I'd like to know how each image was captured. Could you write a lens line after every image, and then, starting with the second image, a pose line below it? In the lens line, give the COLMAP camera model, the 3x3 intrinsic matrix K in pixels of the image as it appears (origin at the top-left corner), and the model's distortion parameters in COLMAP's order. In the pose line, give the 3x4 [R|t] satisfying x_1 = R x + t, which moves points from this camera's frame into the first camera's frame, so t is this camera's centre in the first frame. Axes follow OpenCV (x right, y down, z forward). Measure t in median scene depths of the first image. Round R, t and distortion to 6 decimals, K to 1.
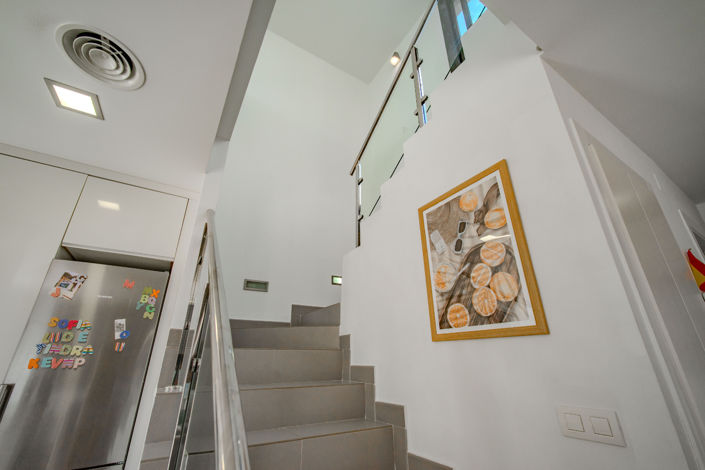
lens RADIAL K [[292.1, 0, 352.5], [0, 292.1, 235.0], [0, 0, 1]] dist [-0.002108, -0.000943]
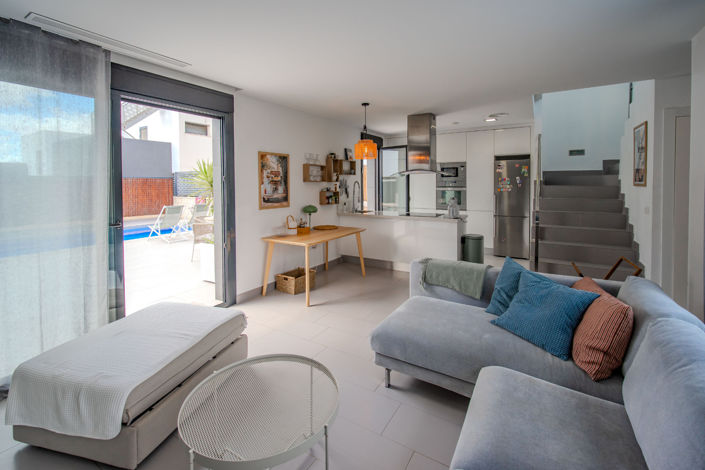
lens RADIAL K [[309.6, 0, 341.9], [0, 309.6, 188.8], [0, 0, 1]] dist [-0.001383, -0.000250]
pose [[0.424689, 0.021956, -0.905073, 1.662570], [0.359457, 0.913442, 0.190828, -1.069066], [0.830921, -0.406377, 0.380036, -2.213567]]
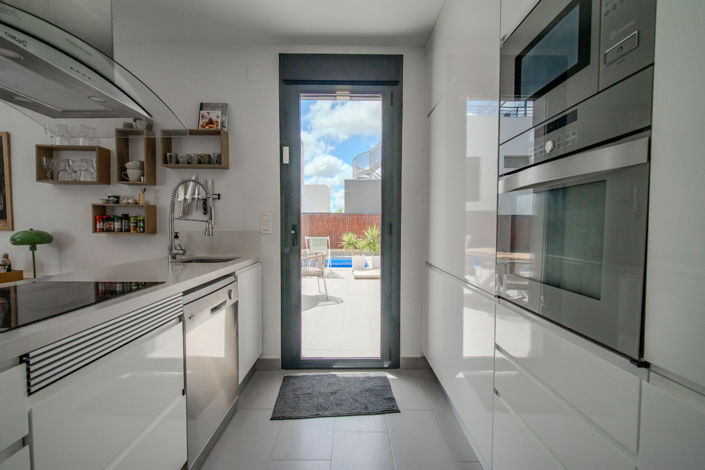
lens RADIAL K [[304.3, 0, 350.6], [0, 304.3, 241.3], [0, 0, 1]] dist [0.000781, -0.000151]
pose [[-0.524688, 0.043203, -0.850198, -0.941144], [0.331156, 0.930408, -0.157090, 0.427602], [0.784244, -0.363971, -0.502481, 0.706706]]
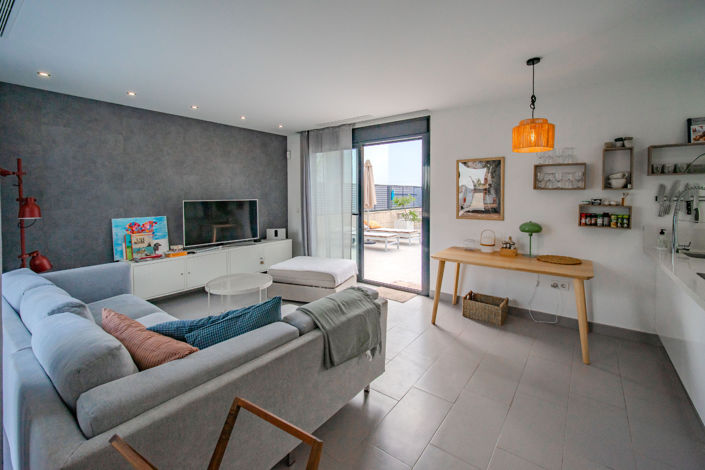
lens RADIAL K [[305.0, 0, 354.2], [0, 305.0, 204.7], [0, 0, 1]] dist [-0.005370, -0.000575]
pose [[-0.930665, 0.017505, -0.365453, 0.684210], [0.149940, 0.929372, -0.337322, 0.045920], [0.333737, -0.368729, -0.867559, 0.282600]]
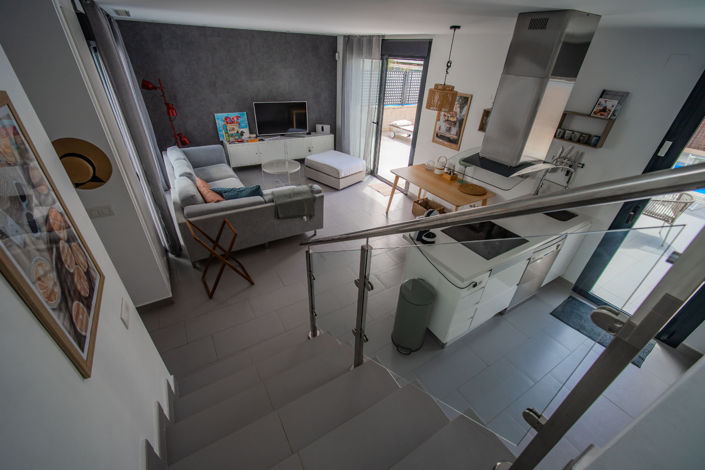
lens RADIAL K [[287.9, 0, 354.2], [0, 287.9, 239.4], [0, 0, 1]] dist [0.000252, -0.000146]
pose [[-0.999273, -0.034313, -0.016637, -0.279220], [-0.036635, 0.984920, 0.169090, -0.055226], [0.010584, 0.169576, -0.985460, 1.570165]]
